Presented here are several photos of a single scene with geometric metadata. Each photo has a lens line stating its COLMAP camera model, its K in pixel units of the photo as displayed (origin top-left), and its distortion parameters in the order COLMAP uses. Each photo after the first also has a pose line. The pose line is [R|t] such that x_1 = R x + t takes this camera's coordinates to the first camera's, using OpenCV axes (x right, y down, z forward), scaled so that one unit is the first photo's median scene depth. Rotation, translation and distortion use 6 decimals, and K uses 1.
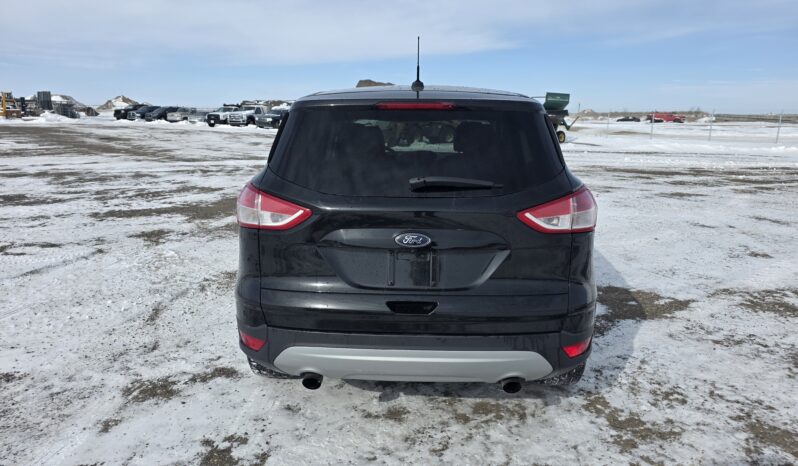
lens RADIAL K [[533.6, 0, 408.9], [0, 533.6, 222.3], [0, 0, 1]] dist [0.054724, -0.045674]
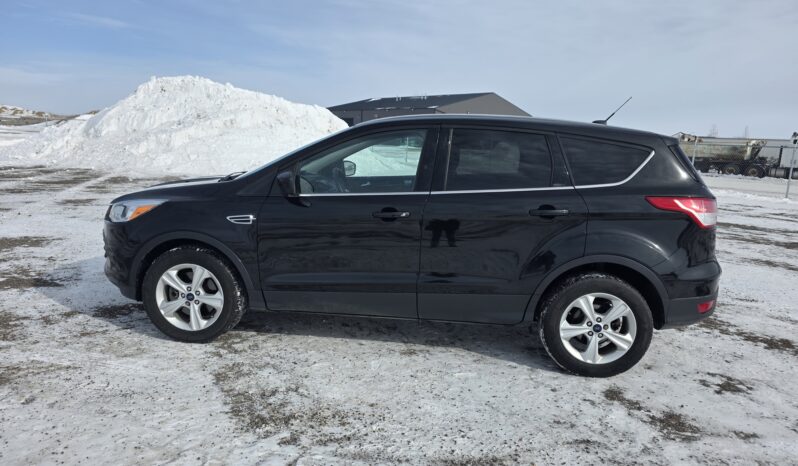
lens RADIAL K [[531.9, 0, 398.9], [0, 531.9, 218.3], [0, 0, 1]] dist [0.065931, -0.055375]
pose [[0.060062, -0.153266, 0.986358, -1.036755], [0.146997, 0.978727, 0.143129, -0.200967], [-0.987312, 0.136395, 0.081313, 0.995847]]
